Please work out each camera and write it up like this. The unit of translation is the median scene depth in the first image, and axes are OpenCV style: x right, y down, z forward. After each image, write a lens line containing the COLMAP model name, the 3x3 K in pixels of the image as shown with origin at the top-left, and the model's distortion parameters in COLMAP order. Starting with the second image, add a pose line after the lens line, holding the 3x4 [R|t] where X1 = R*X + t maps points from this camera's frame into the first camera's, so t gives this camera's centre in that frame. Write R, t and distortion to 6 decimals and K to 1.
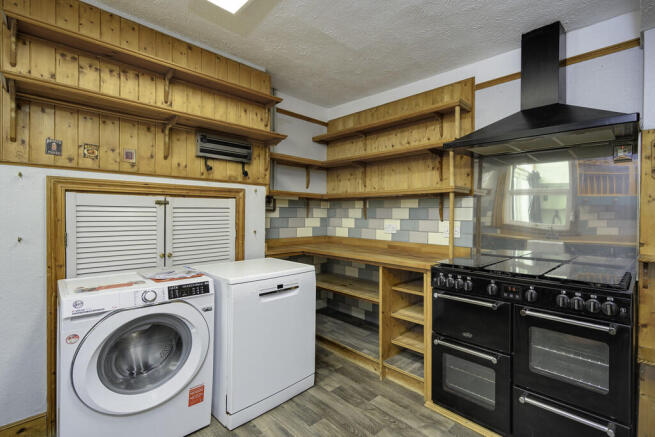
lens RADIAL K [[307.1, 0, 378.6], [0, 307.1, 216.4], [0, 0, 1]] dist [-0.001573, -0.000489]
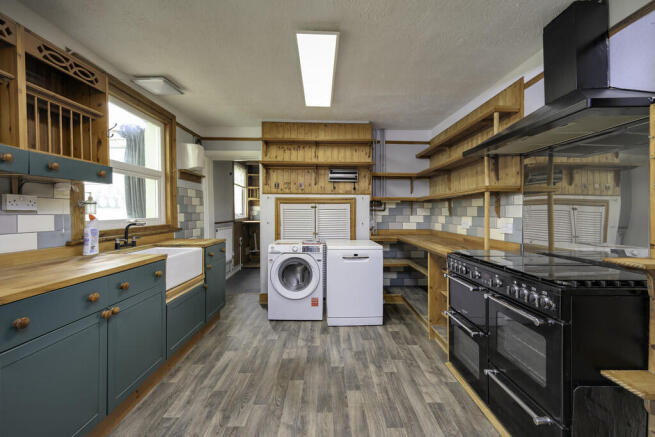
lens RADIAL K [[261.2, 0, 328.4], [0, 261.2, 215.6], [0, 0, 1]] dist [-0.000685, -0.000116]
pose [[0.668557, 0.001864, -0.743659, 0.538368], [-0.002796, 0.999996, -0.000007, 0.009488], [0.743656, 0.002083, 0.668559, -0.062508]]
